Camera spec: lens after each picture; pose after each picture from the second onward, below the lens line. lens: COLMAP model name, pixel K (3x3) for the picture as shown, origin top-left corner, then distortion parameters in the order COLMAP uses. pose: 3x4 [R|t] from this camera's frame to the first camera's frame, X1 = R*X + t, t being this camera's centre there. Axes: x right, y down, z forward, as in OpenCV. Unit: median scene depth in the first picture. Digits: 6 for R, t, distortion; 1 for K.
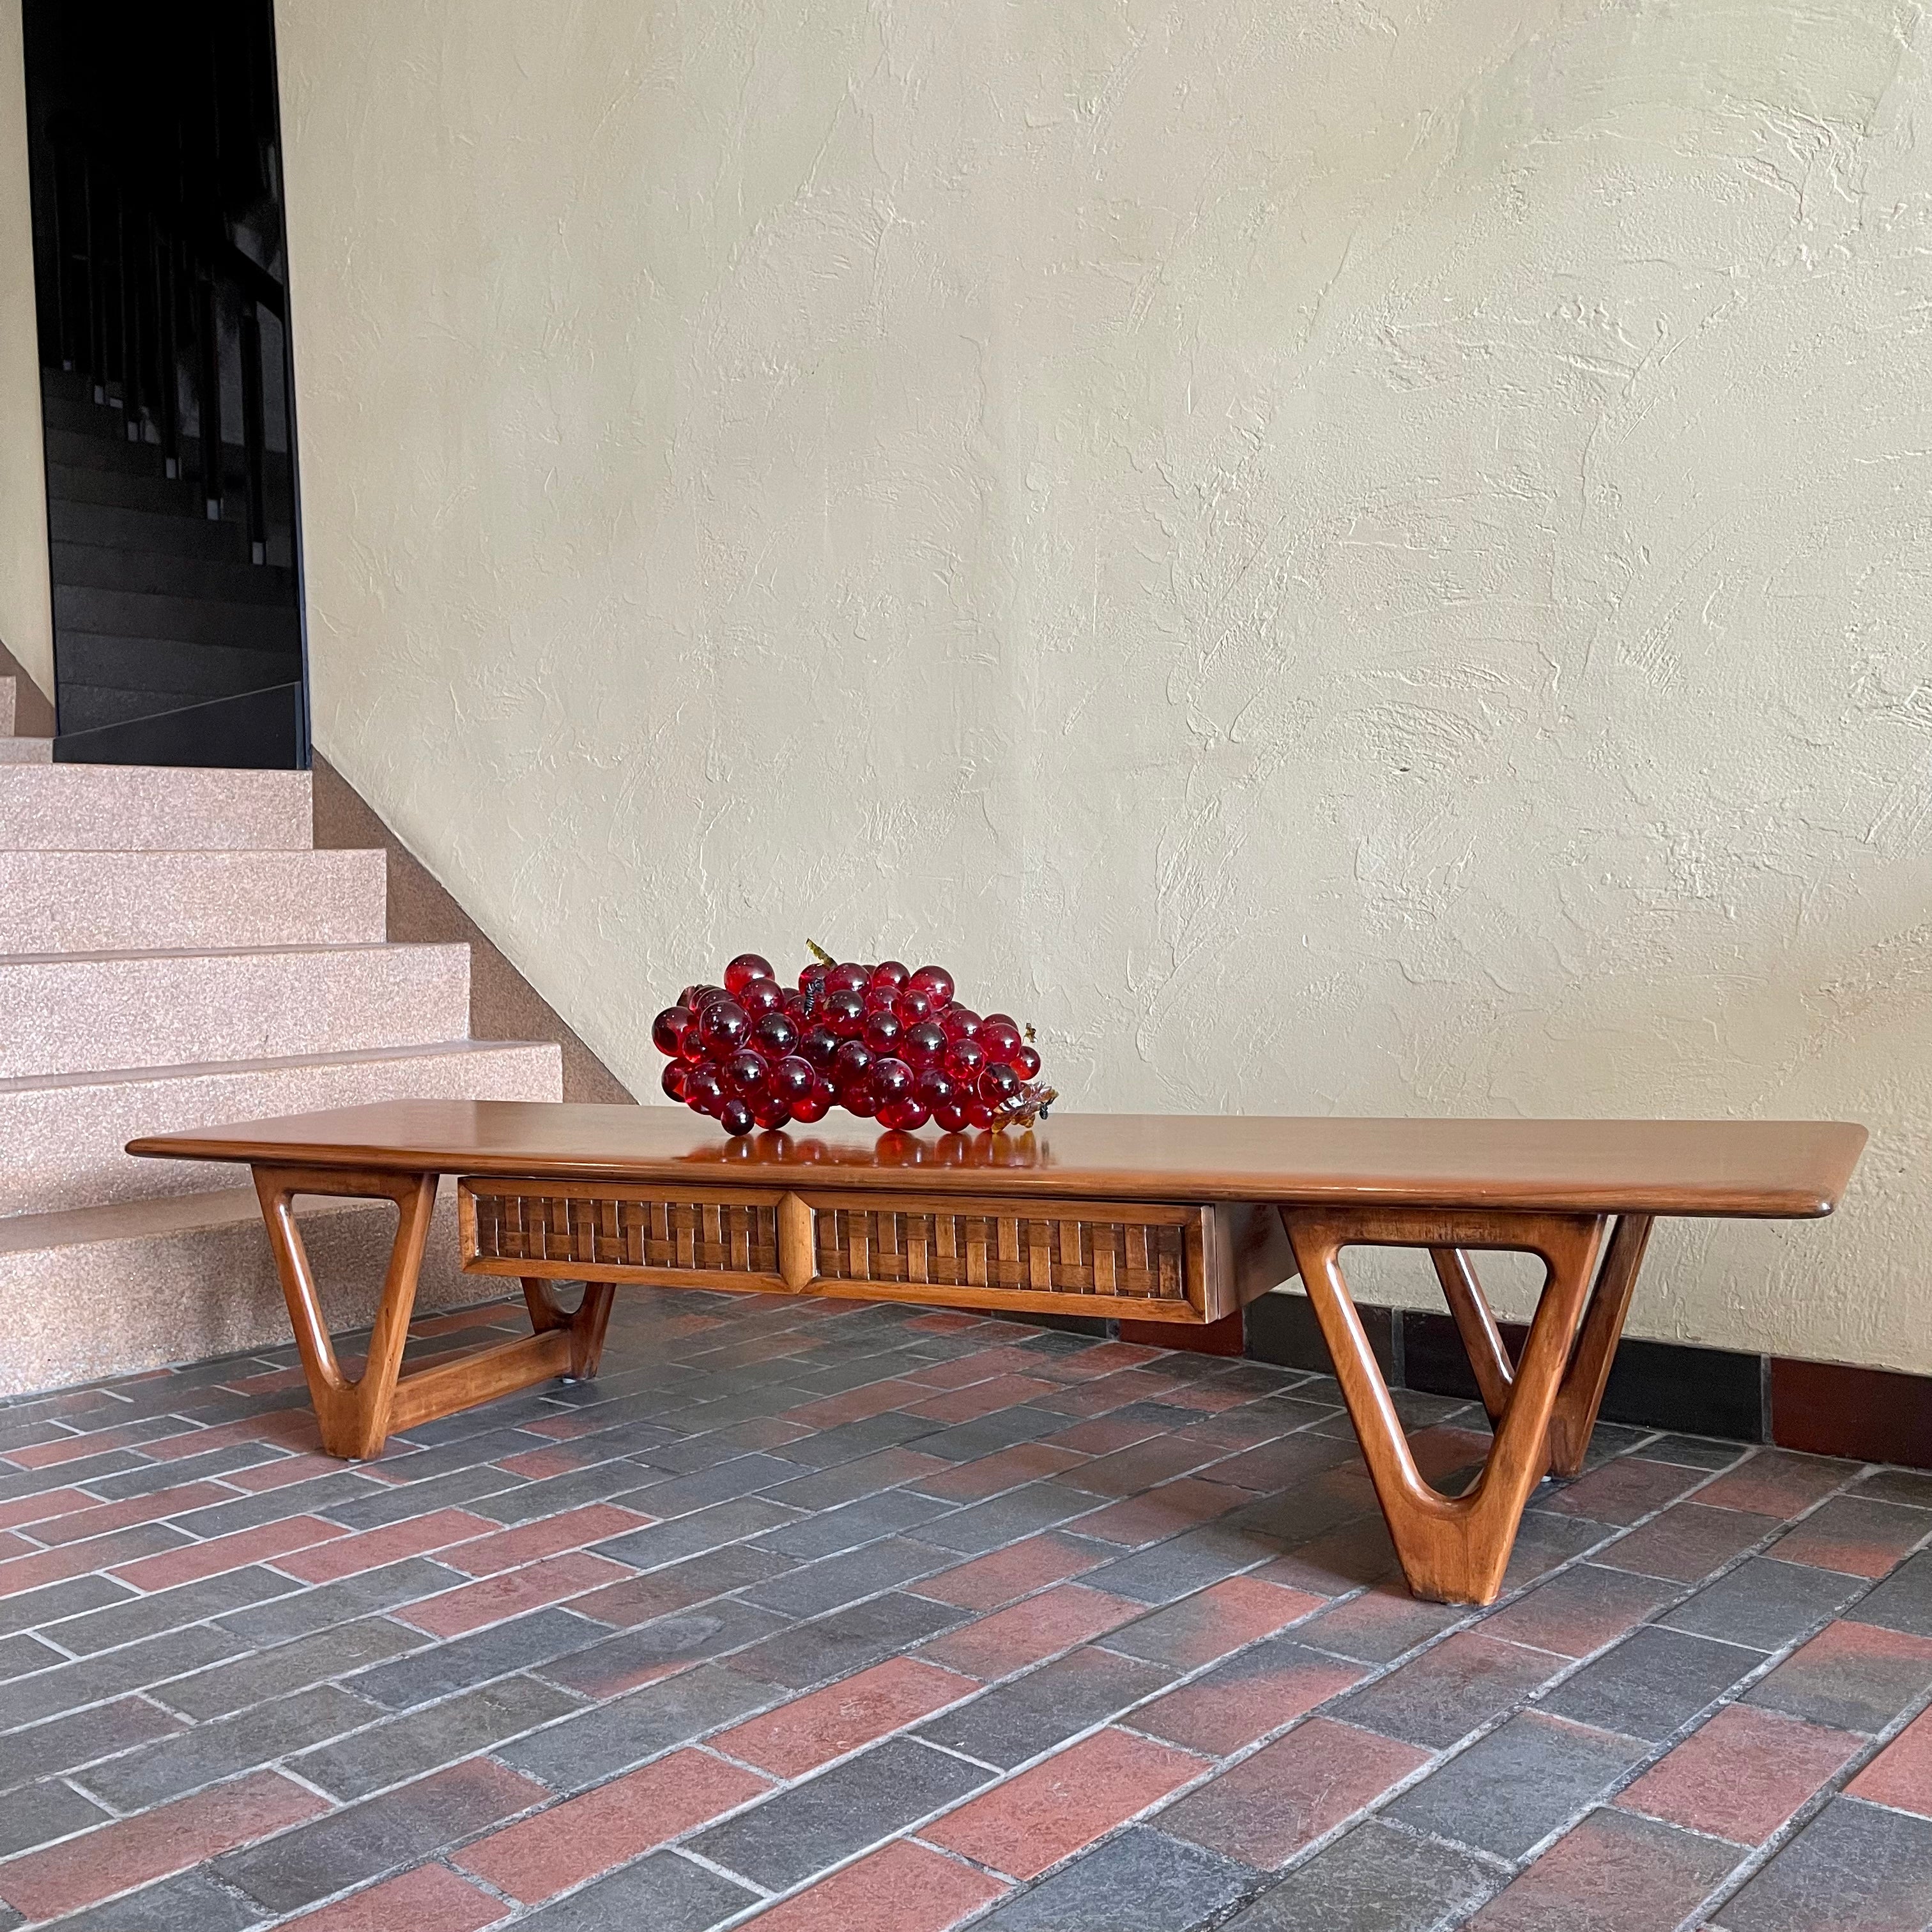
lens RADIAL K [[1946.3, 0, 971.5], [0, 1946.3, 968.5], [0, 0, 1]] dist [0.021975, 0.000000]
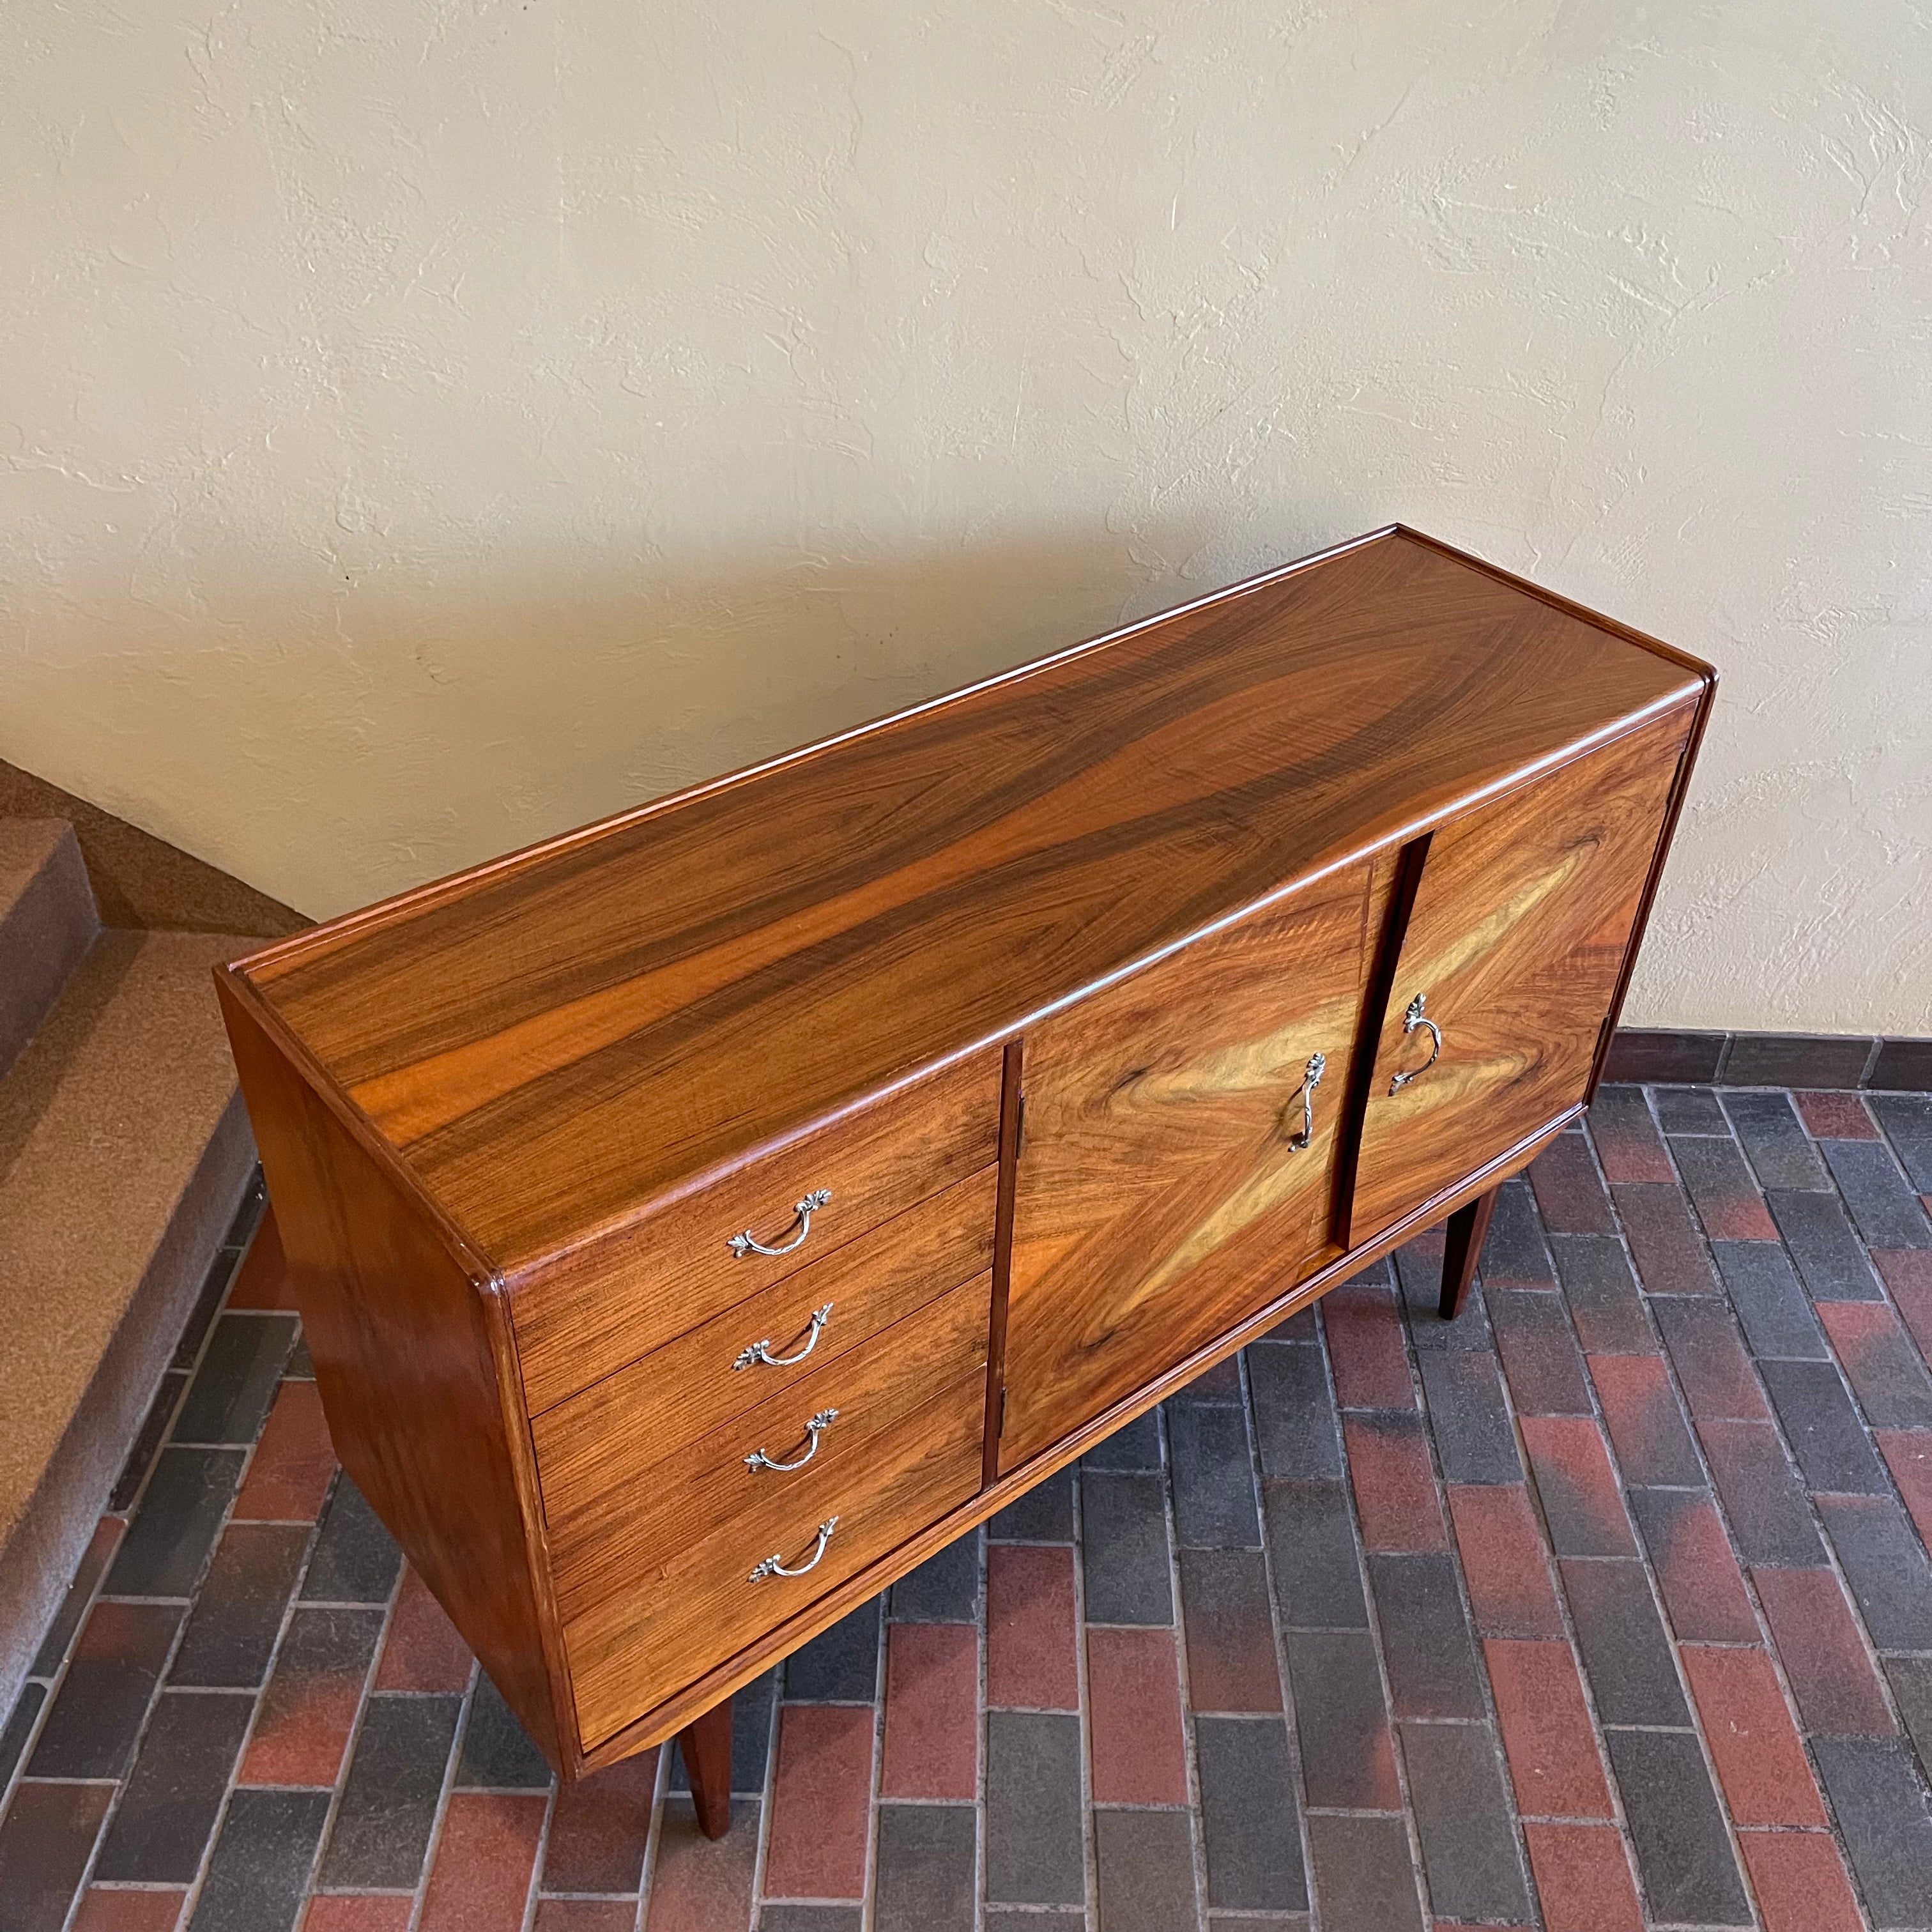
lens RADIAL K [[1946.3, 0, 993.1], [0, 1946.3, 973.0], [0, 0, 1]] dist [0.021975, 0.000000]
pose [[0.733536, -0.358956, 0.577127, -0.636757], [-0.038925, 0.825571, 0.562954, -0.554186], [-0.678535, -0.435412, 0.591614, 0.432715]]
